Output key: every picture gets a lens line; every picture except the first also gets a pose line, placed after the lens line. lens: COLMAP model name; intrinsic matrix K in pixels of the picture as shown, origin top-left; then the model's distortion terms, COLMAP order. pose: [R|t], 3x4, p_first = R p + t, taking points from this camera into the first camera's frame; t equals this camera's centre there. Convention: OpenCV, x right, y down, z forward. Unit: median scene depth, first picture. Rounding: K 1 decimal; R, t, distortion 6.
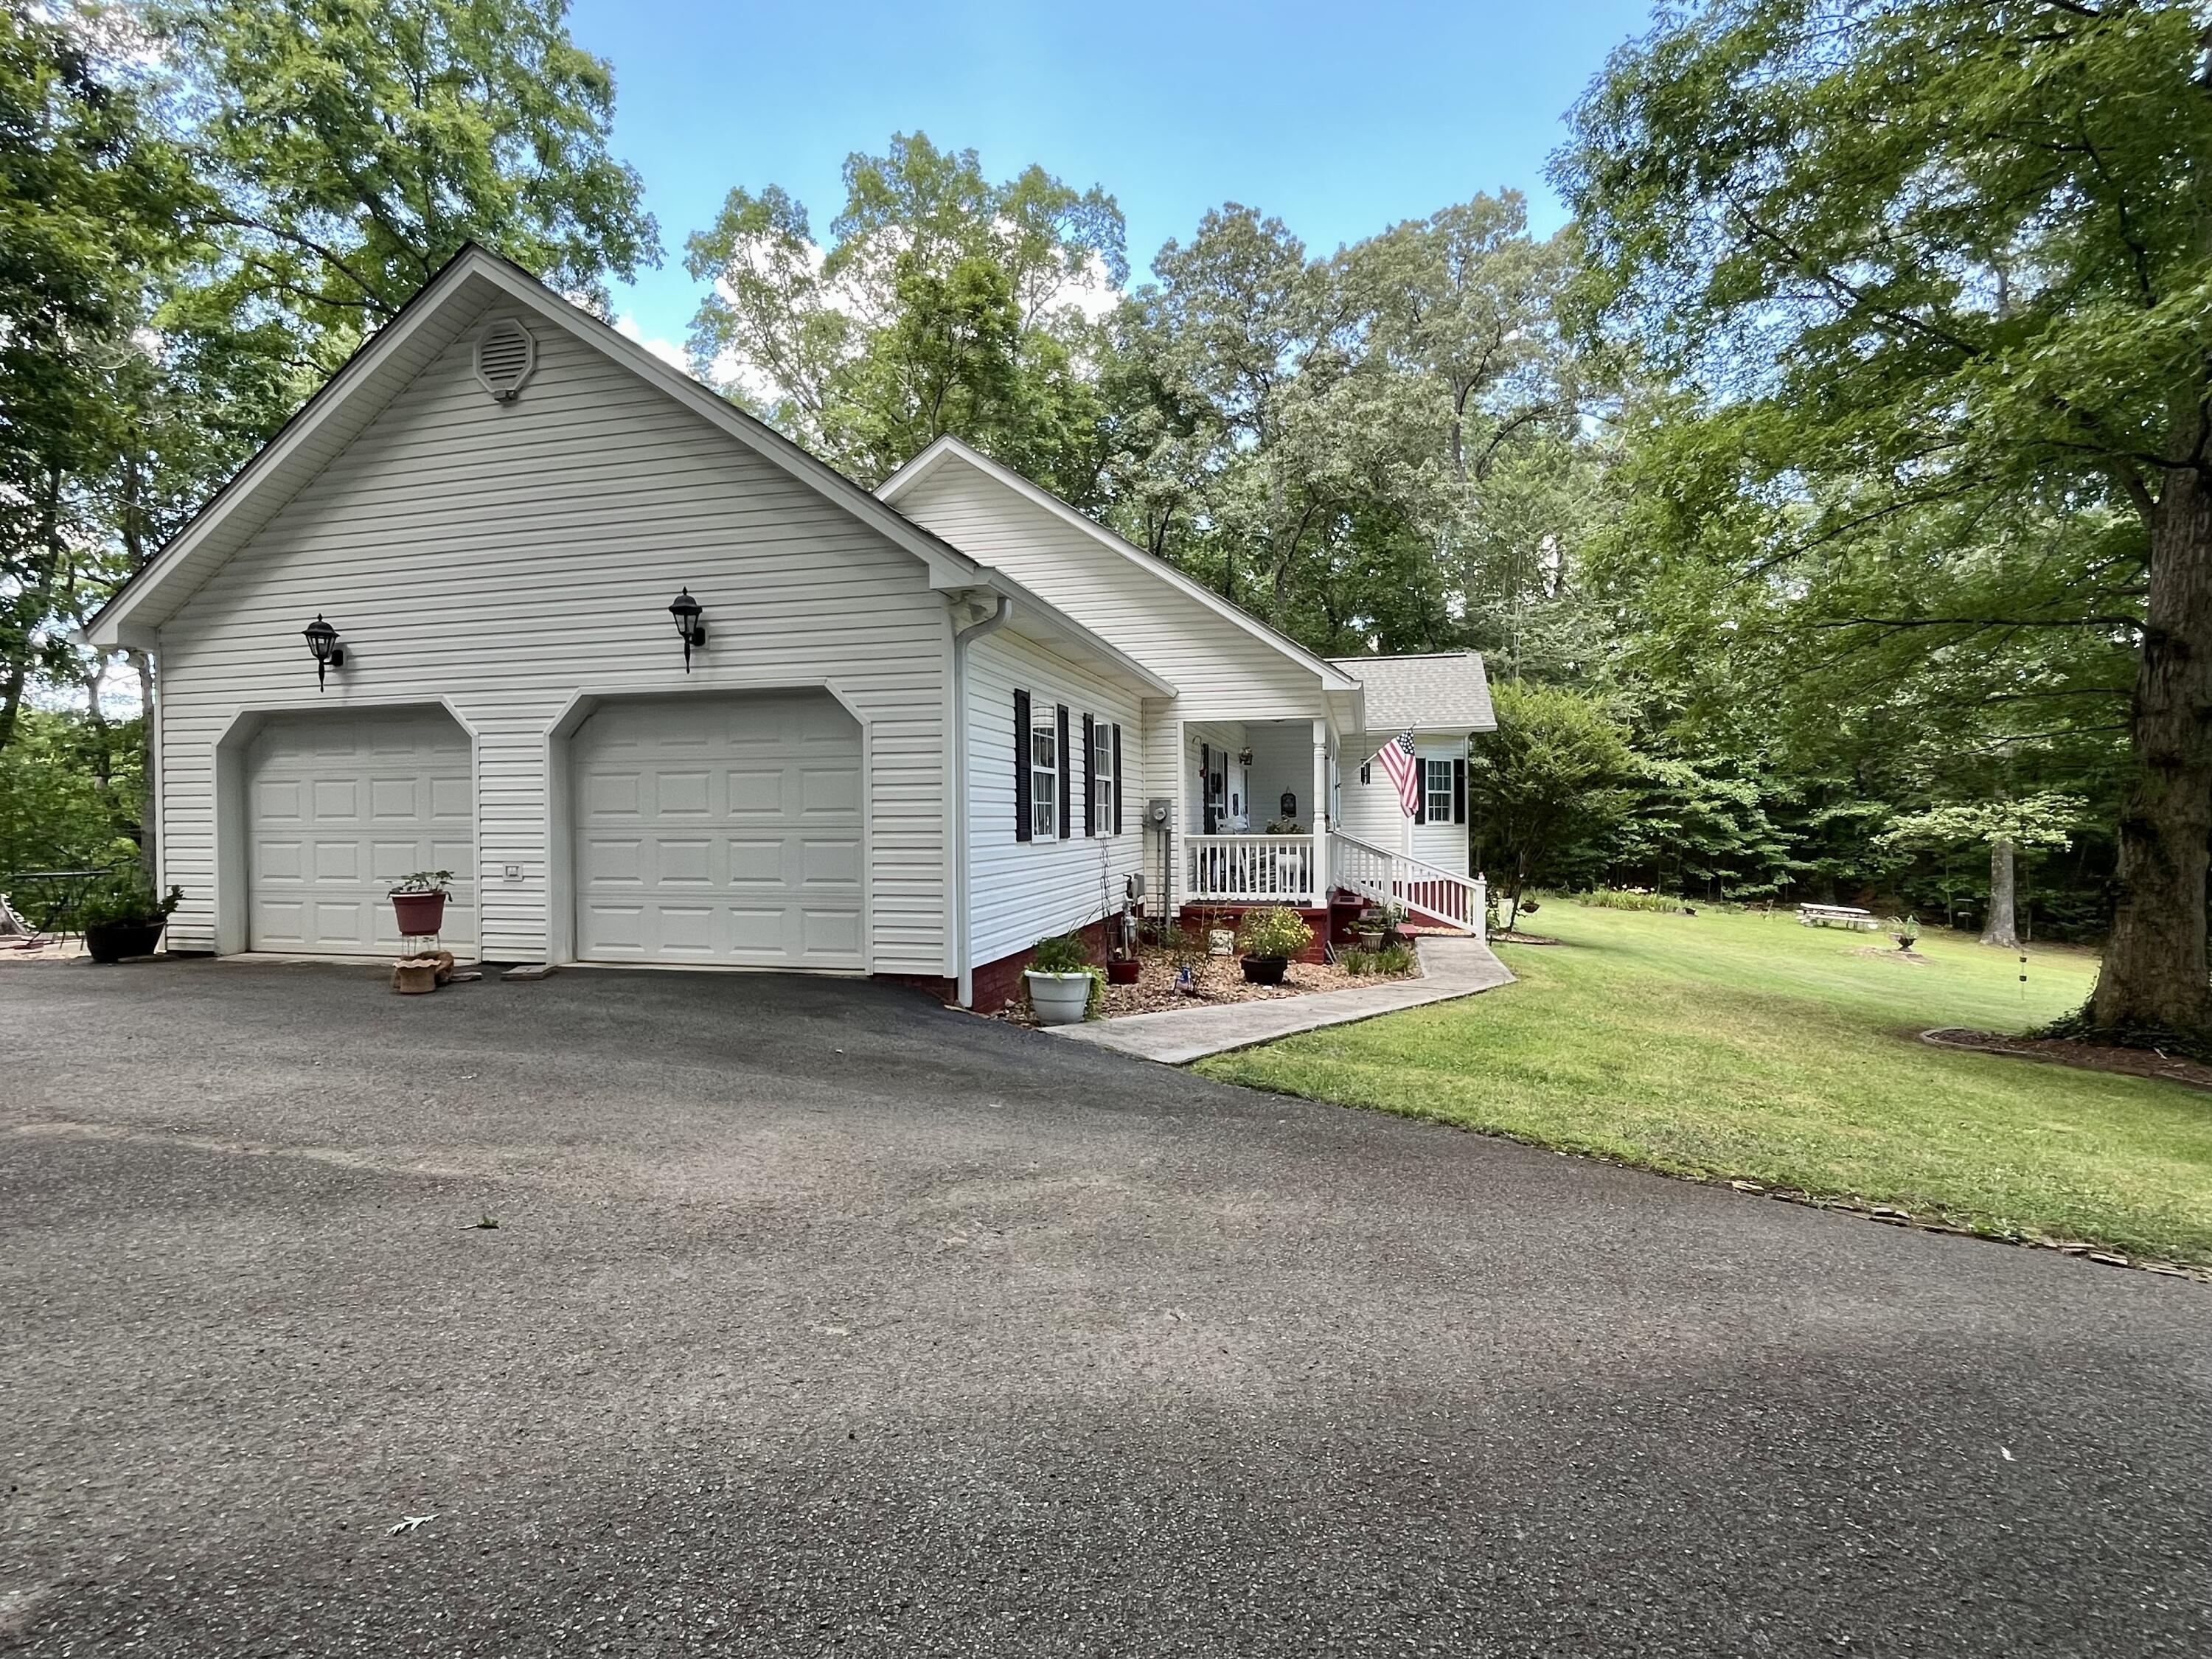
lens RADIAL K [[1040.7, 0, 1106.1], [0, 1040.7, 830.4], [0, 0, 1]] dist [-0.006348, 0.001228]
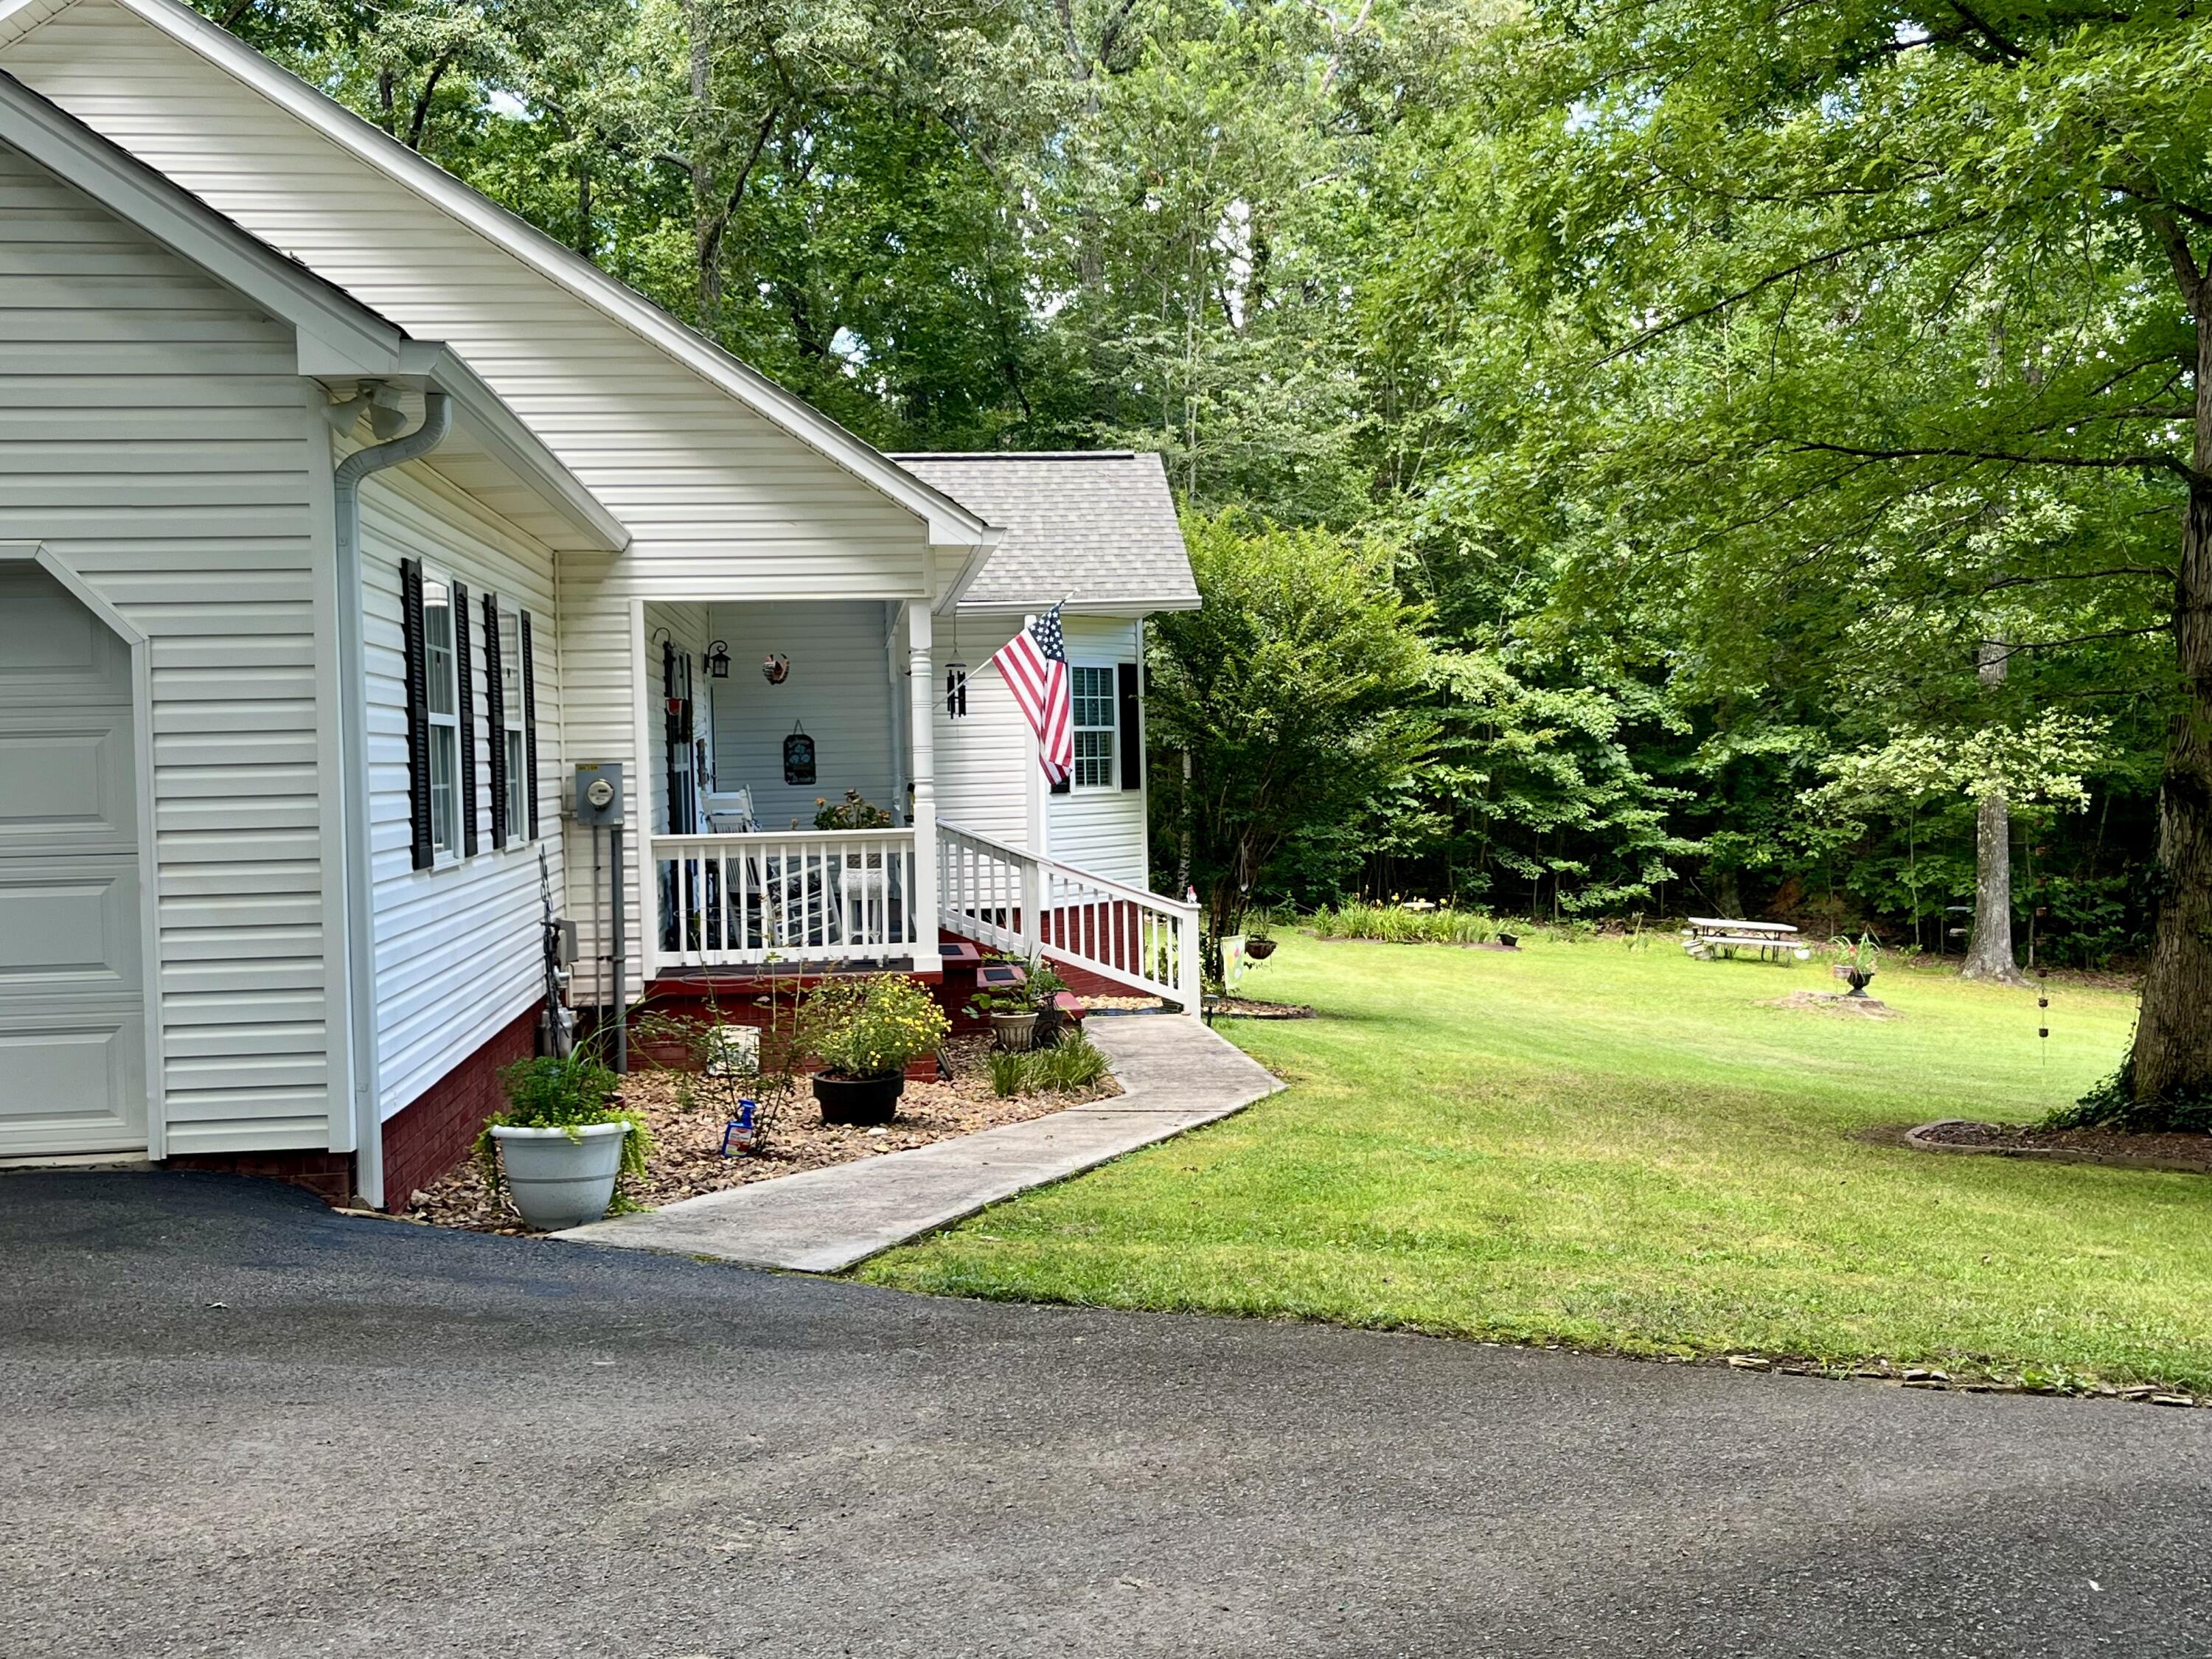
lens RADIAL K [[2367.4, 0, 1106.1], [0, 2367.4, 831.4], [0, 0, 1]] dist [0.025732, 0.000000]
pose [[0.935099, -0.026316, 0.353408, -0.180020], [0.020022, 0.999569, 0.021453, -0.025508], [-0.353820, -0.012985, 0.935223, -0.171329]]
